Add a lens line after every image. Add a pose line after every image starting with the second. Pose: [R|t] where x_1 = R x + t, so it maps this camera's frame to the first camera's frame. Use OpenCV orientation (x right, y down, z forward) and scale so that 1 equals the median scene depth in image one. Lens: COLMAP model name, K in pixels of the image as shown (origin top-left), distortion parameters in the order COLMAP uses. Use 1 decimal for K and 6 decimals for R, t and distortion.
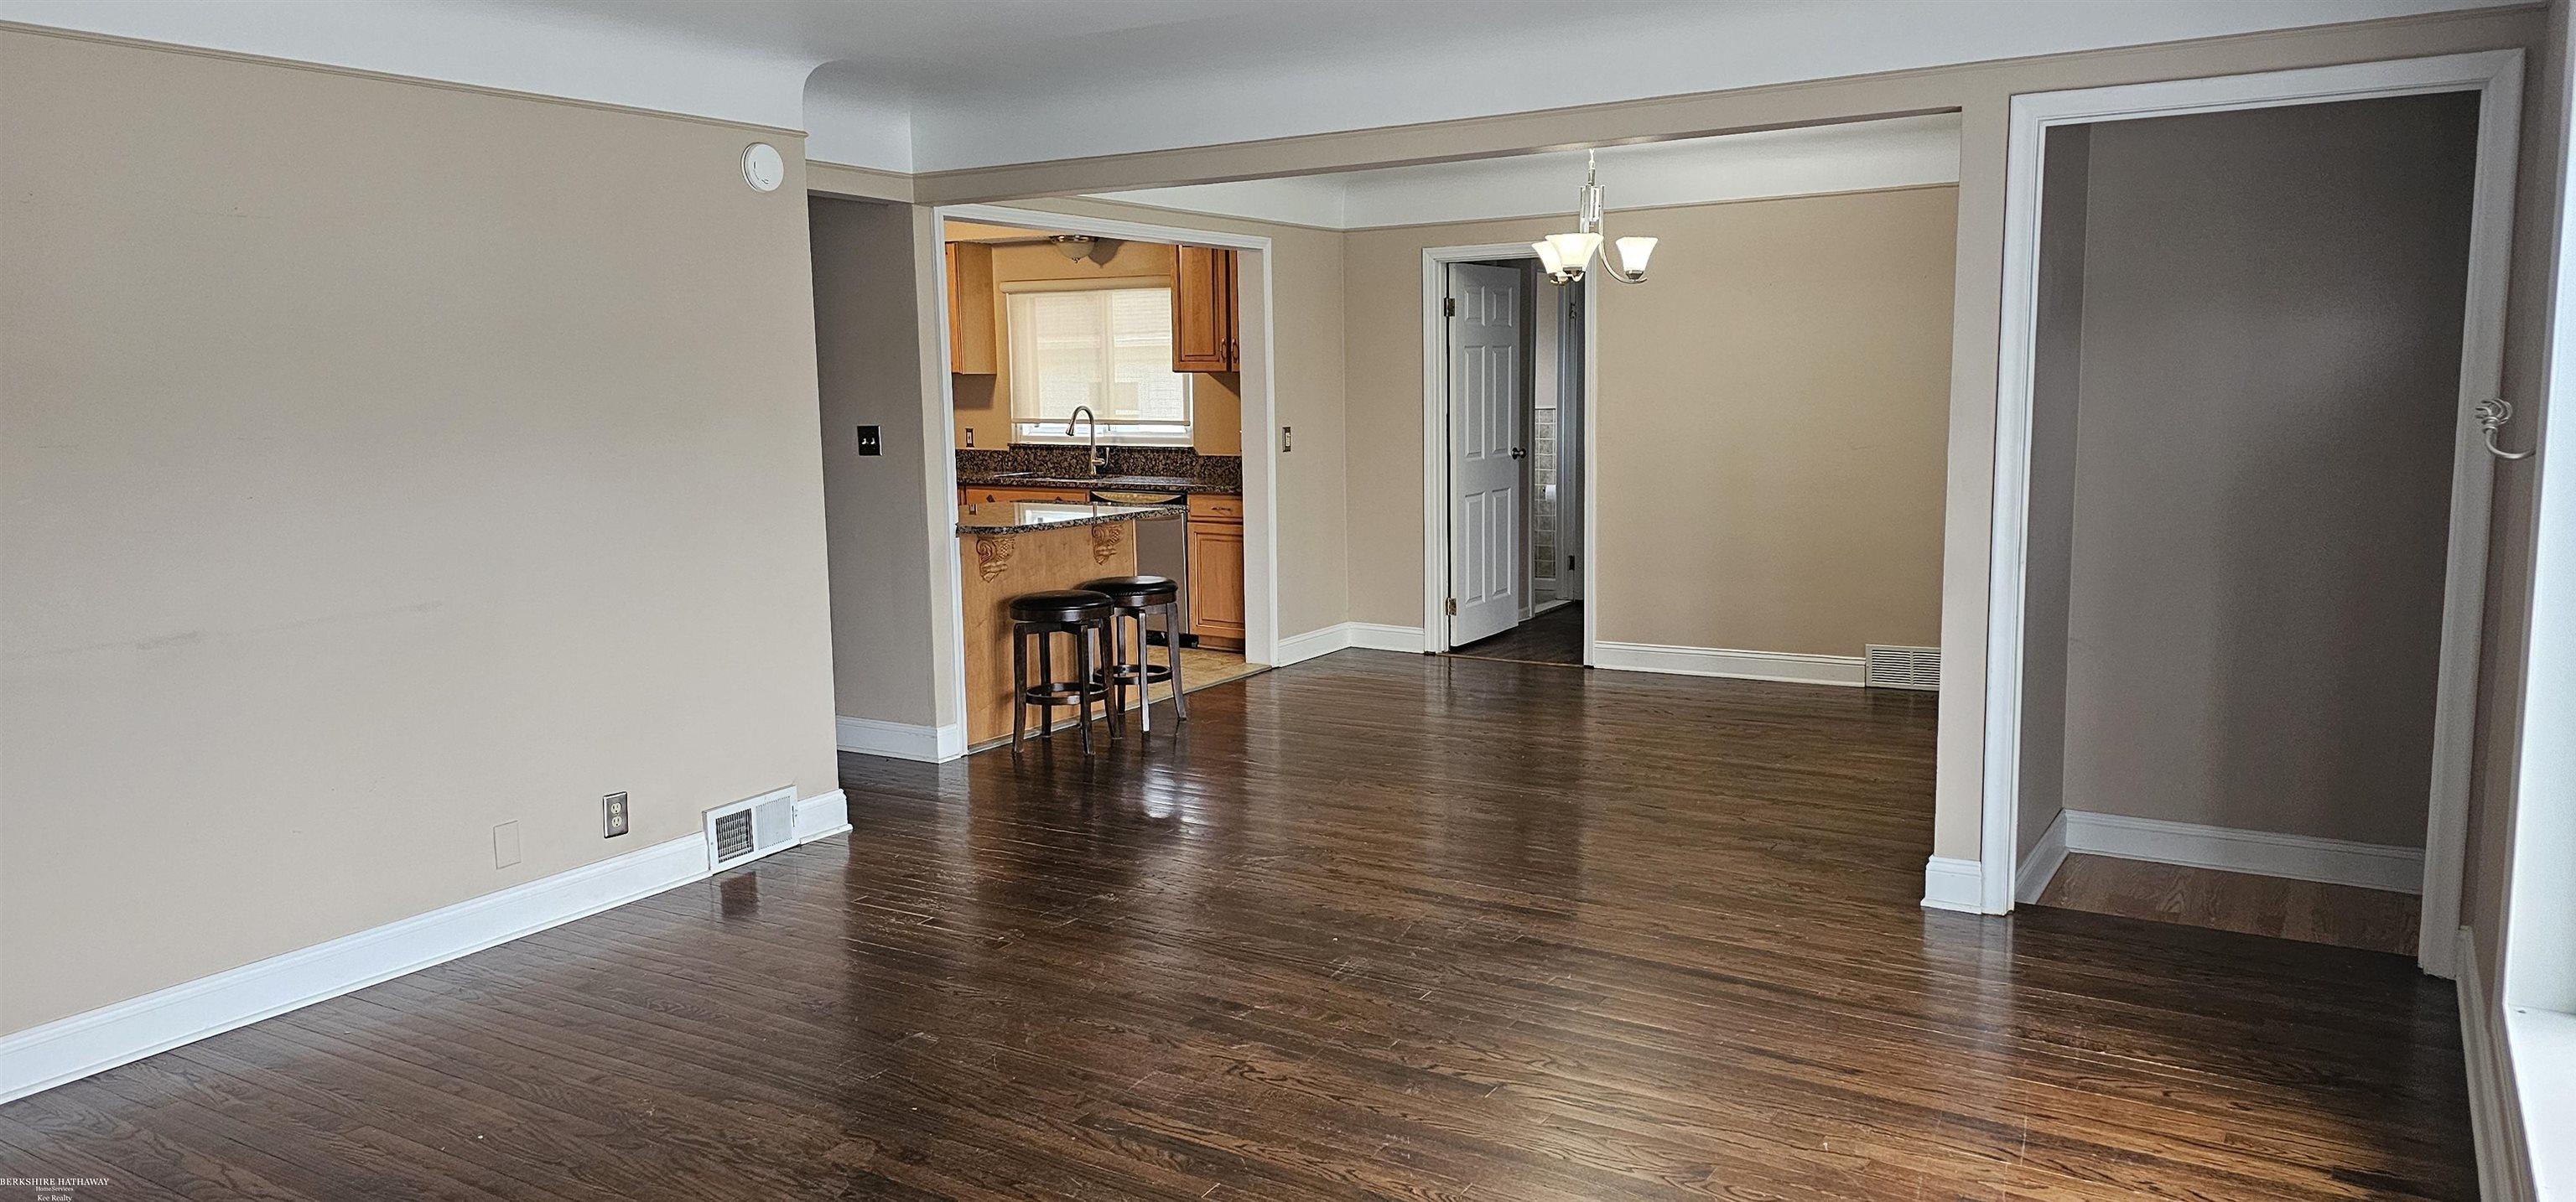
lens RADIAL K [[1727.9, 0, 1293.0], [0, 1727.9, 598.7], [0, 0, 1]] dist [0.090542, -0.093762]
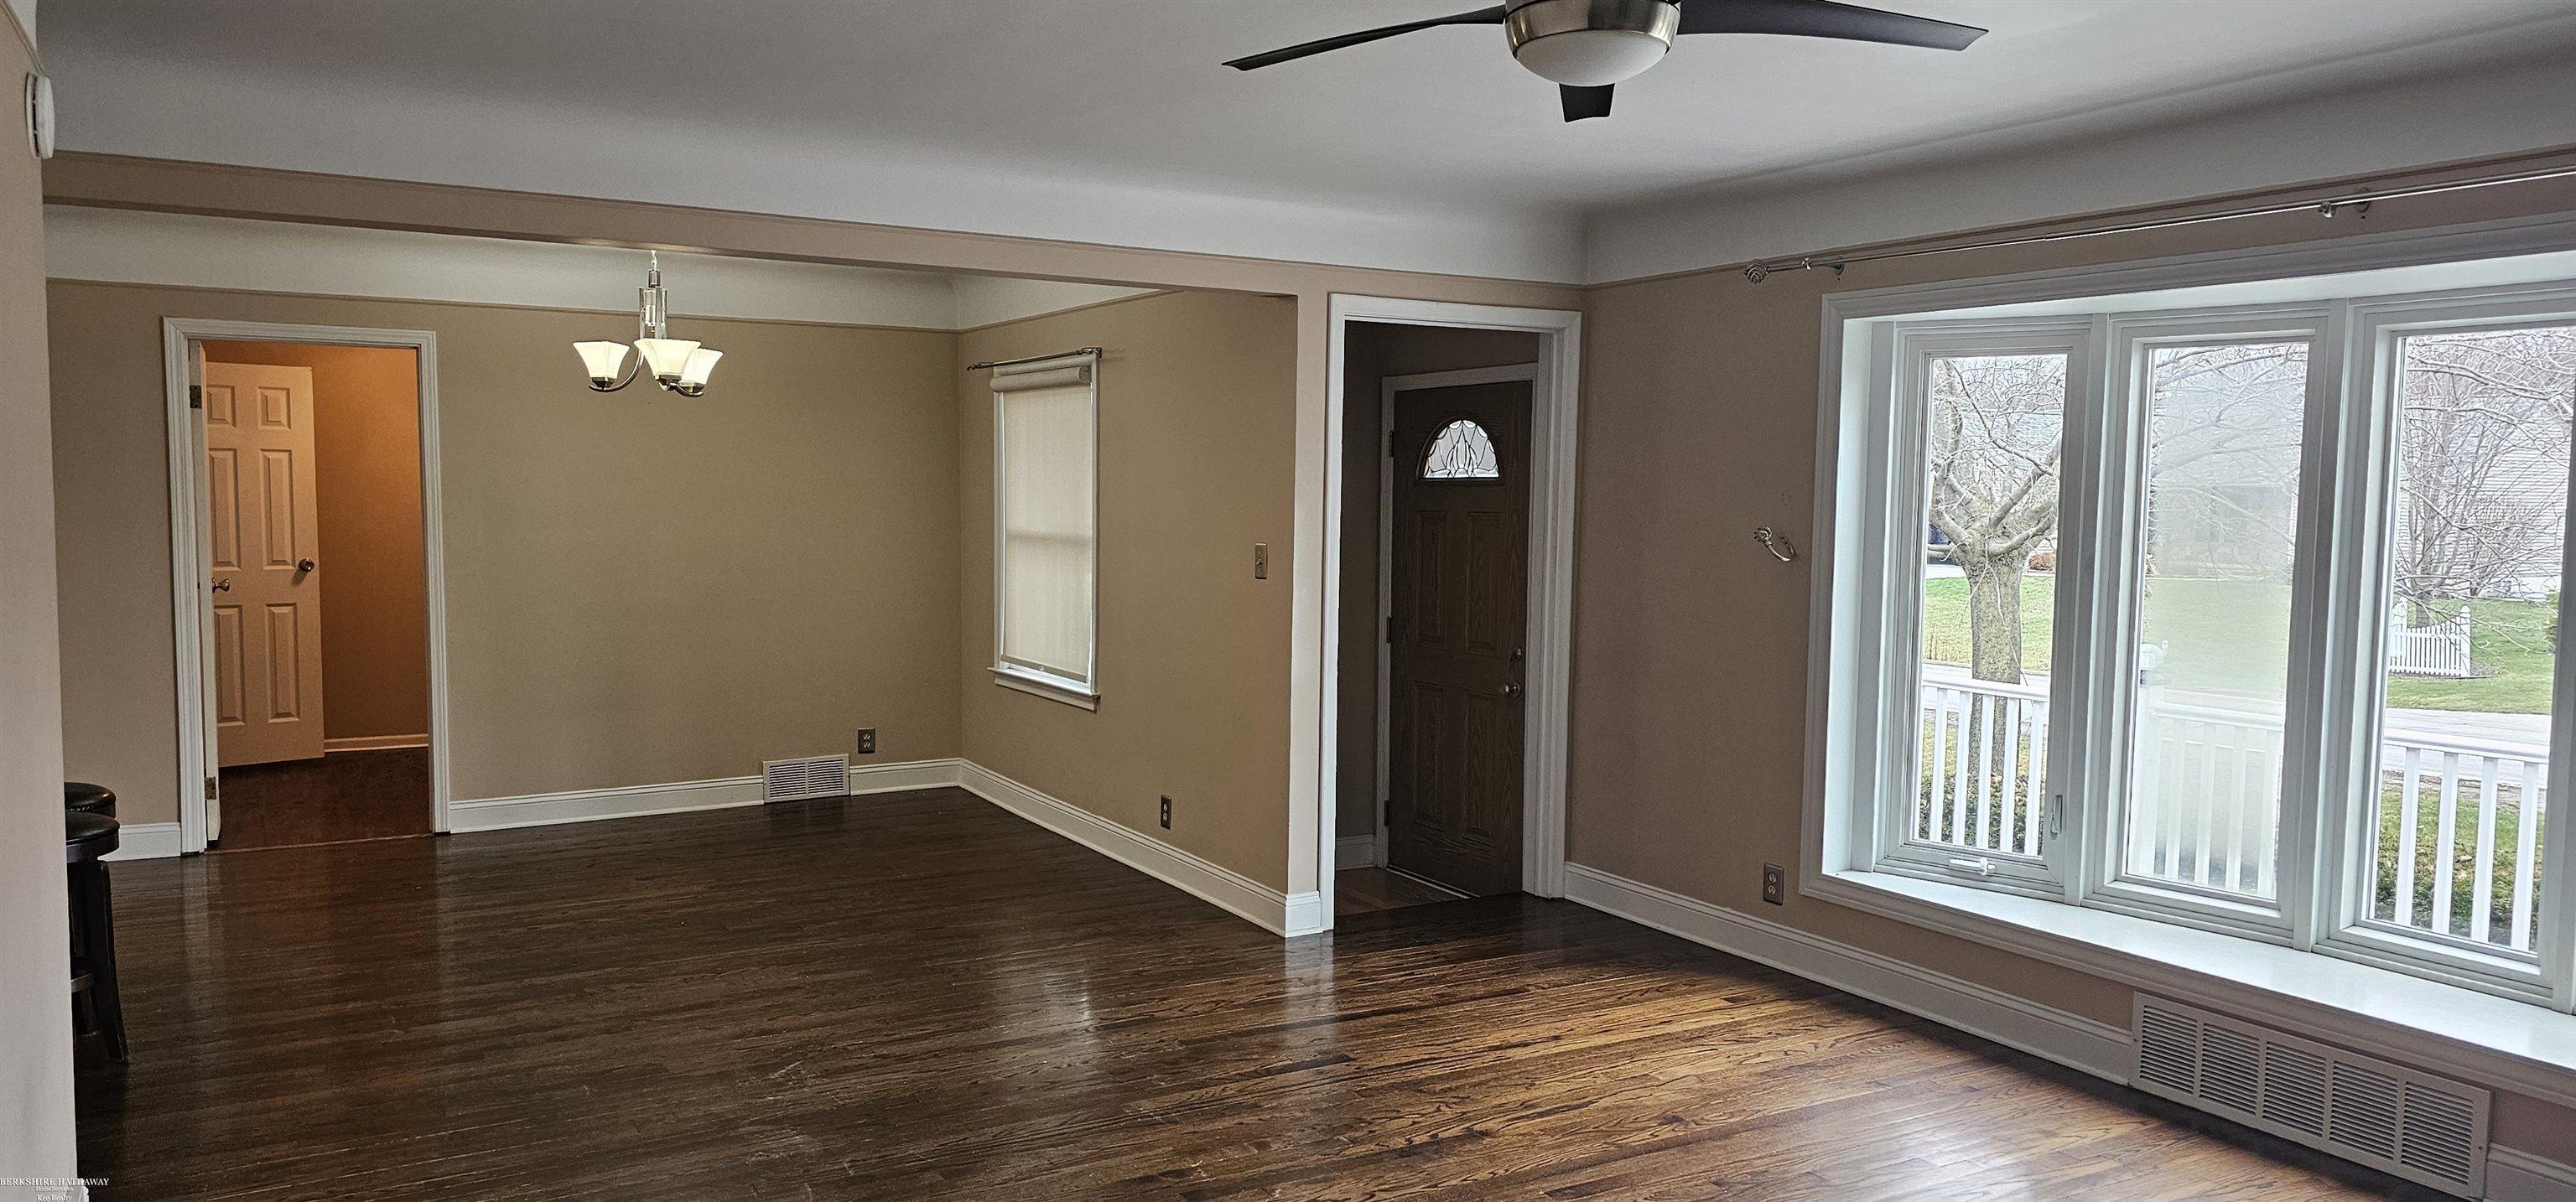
lens RADIAL K [[1727.5, 0, 1265.1], [0, 1727.5, 606.7], [0, 0, 1]] dist [0.092078, -0.099973]
pose [[0.469235, -0.039191, 0.882203, -0.692541], [0.096536, 0.995304, -0.007131, -0.045937], [-0.877781, 0.088511, 0.470815, 0.419850]]
